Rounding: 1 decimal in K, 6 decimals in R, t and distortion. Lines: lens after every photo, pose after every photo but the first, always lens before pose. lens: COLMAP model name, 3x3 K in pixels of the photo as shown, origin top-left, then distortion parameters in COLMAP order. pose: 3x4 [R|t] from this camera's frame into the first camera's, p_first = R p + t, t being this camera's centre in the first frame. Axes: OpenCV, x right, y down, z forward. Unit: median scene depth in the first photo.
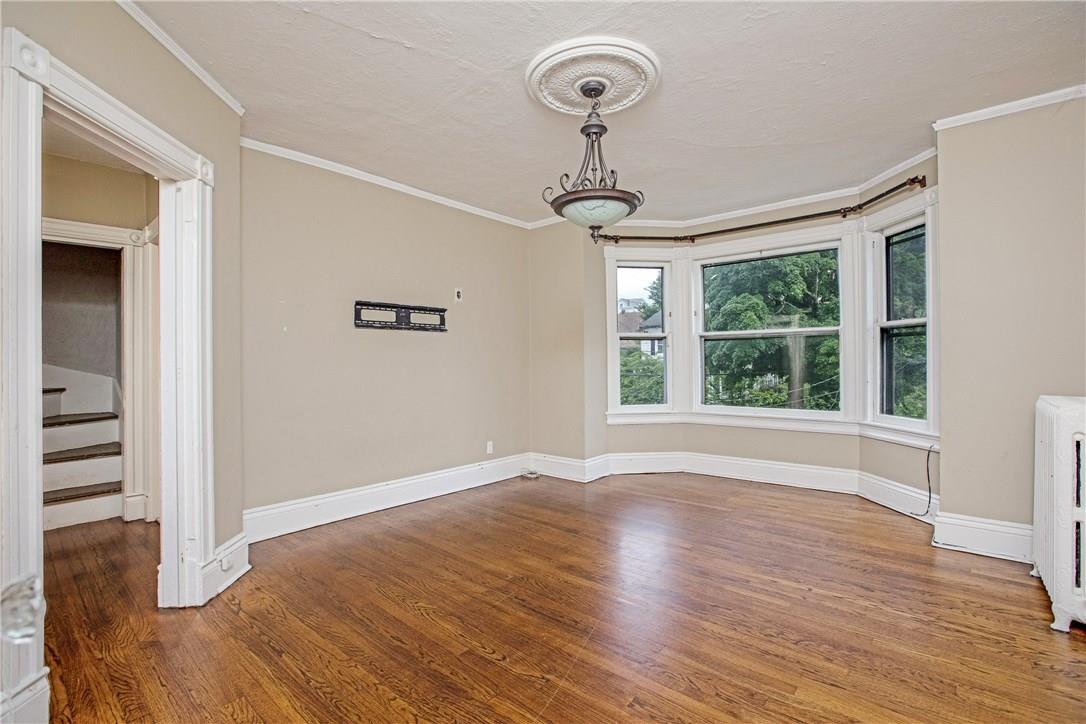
lens RADIAL K [[493.4, 0, 543.0], [0, 493.4, 362.0], [0, 0, 1]] dist [-0.048810, 0.000345]
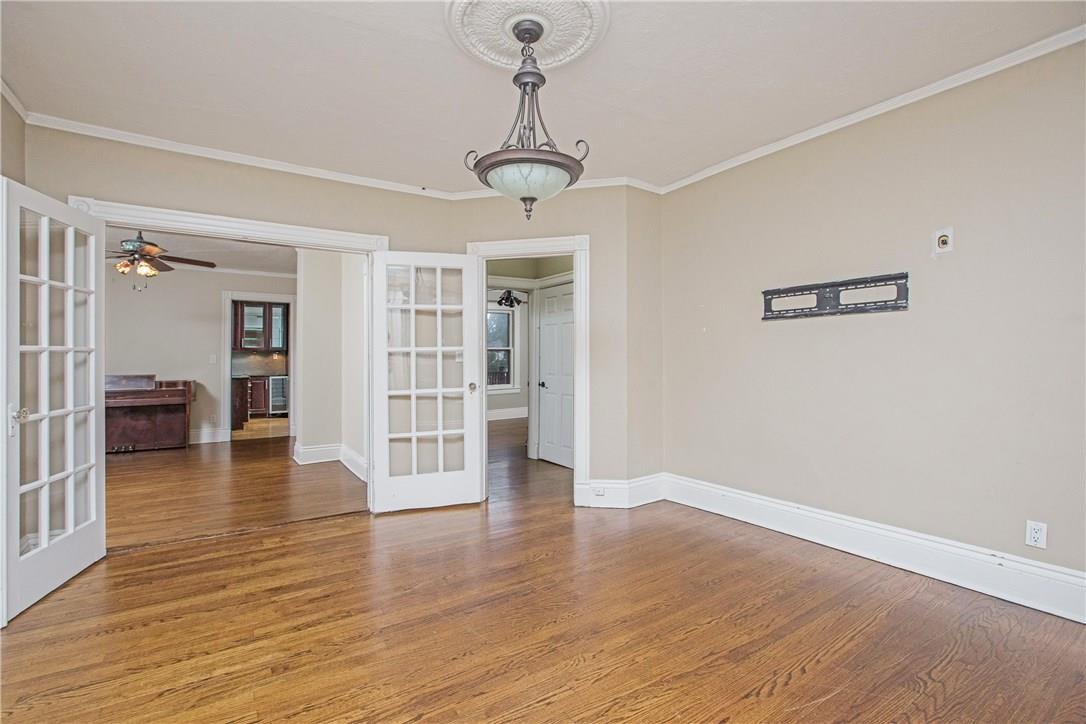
lens RADIAL K [[493.4, 0, 543.0], [0, 493.4, 362.0], [0, 0, 1]] dist [-0.048810, 0.000345]
pose [[-0.272724, 0.015071, -0.961974, 0.593129], [0.010148, 0.999867, 0.012788, -0.009004], [0.962039, -0.006275, -0.272841, 0.839777]]
